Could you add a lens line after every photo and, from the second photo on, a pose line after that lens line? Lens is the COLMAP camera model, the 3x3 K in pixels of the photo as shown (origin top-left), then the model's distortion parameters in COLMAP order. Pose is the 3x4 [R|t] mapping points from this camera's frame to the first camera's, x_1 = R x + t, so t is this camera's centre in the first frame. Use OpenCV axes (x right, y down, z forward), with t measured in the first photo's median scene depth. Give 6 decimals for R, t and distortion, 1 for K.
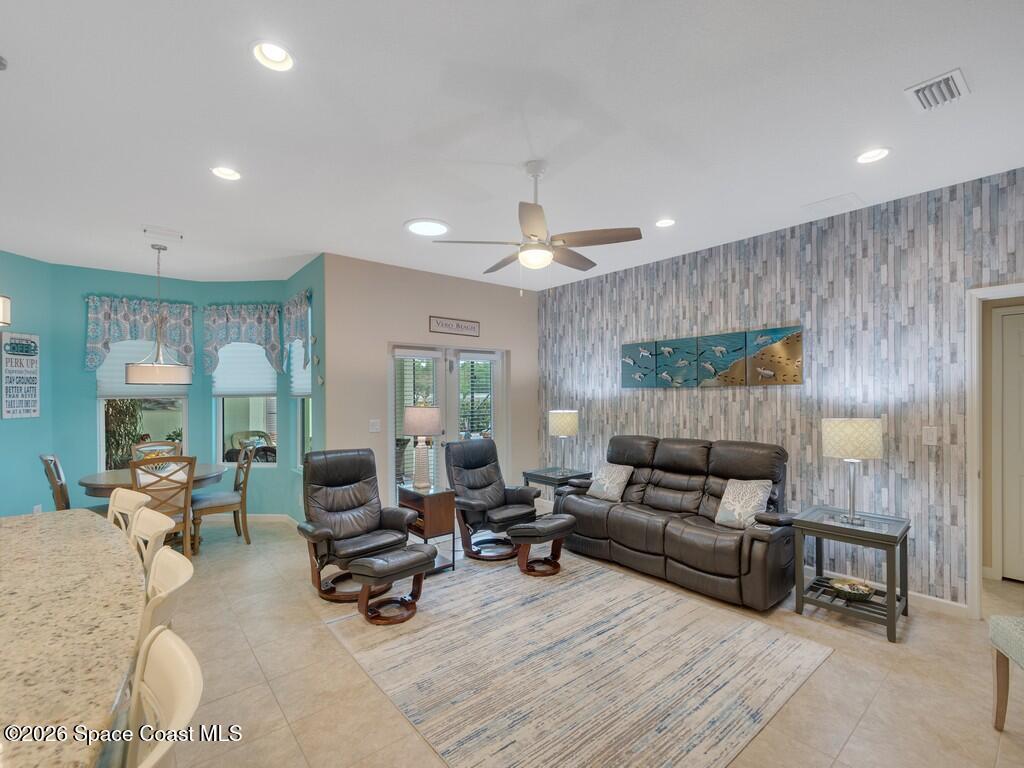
lens RADIAL K [[454.6, 0, 506.1], [0, 454.6, 397.9], [0, 0, 1]] dist [0.007953, -0.012104]
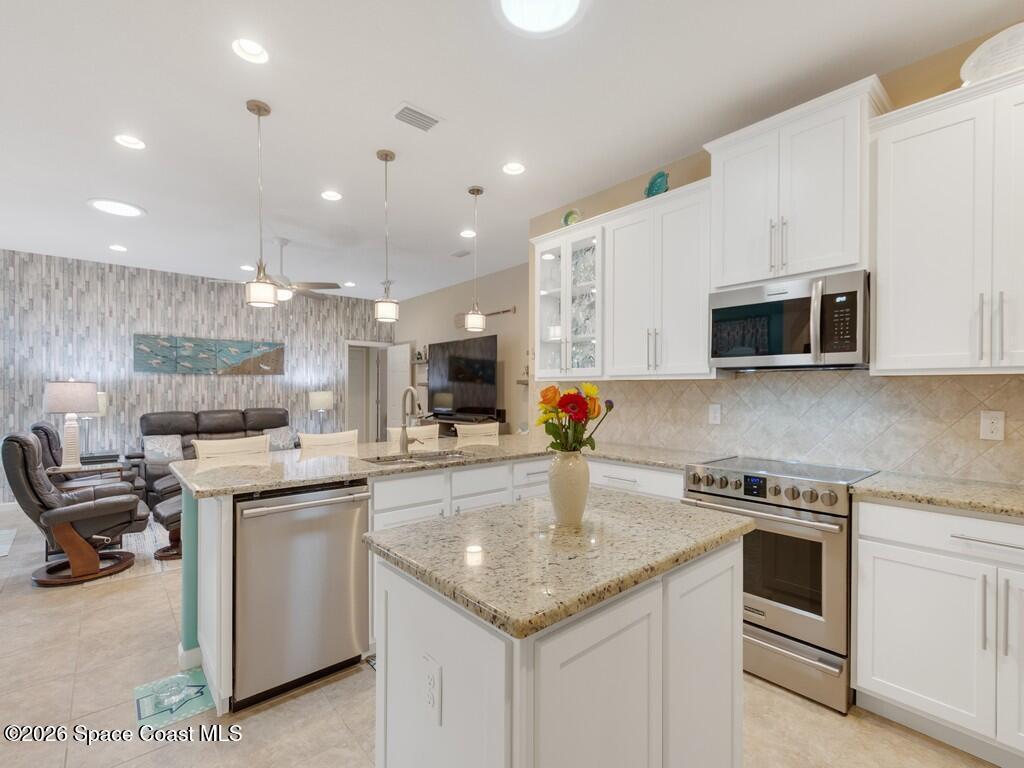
lens RADIAL K [[457.5, 0, 512.0], [0, 457.5, 384.0], [0, 0, 1]] dist [0.000362, -0.010039]
pose [[-0.054203, -0.009258, 0.998487, -1.086892], [-0.018170, 0.999801, 0.008284, -0.022802], [-0.998365, -0.017693, -0.054360, 0.152070]]
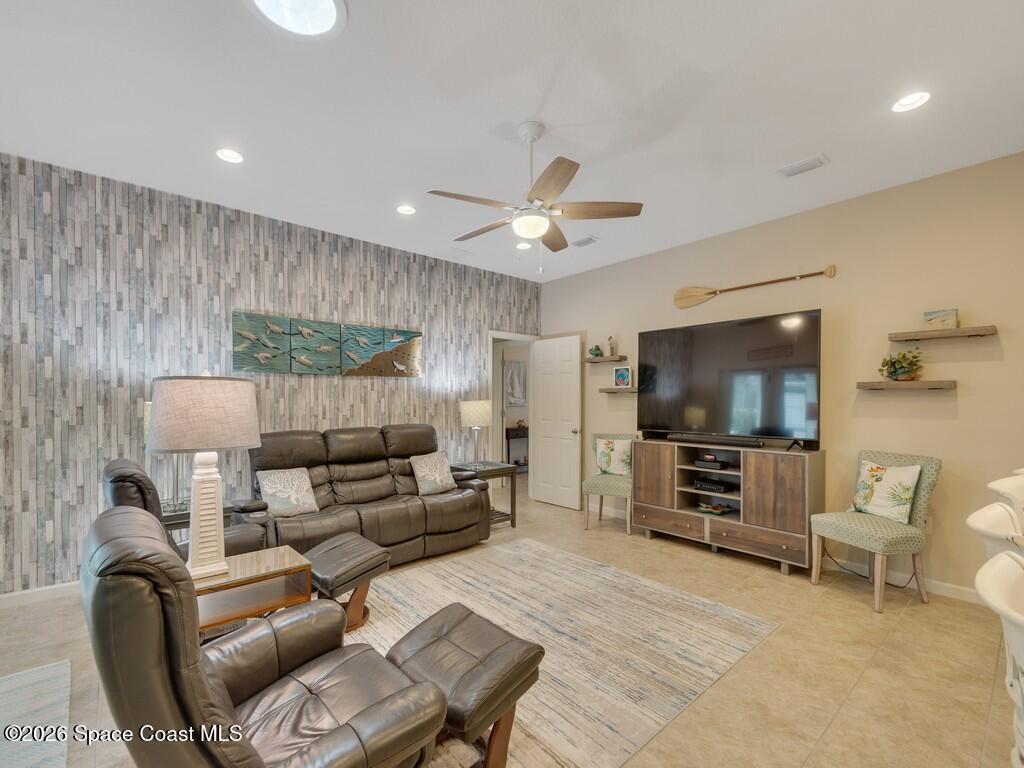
lens RADIAL K [[454.6, 0, 506.1], [0, 454.6, 397.9], [0, 0, 1]] dist [0.007953, -0.012104]
pose [[-0.036064, -0.019674, 0.999156, -0.580740], [-0.017846, 0.999659, 0.019040, -0.000544], [-0.999190, -0.017145, -0.036403, 0.695389]]
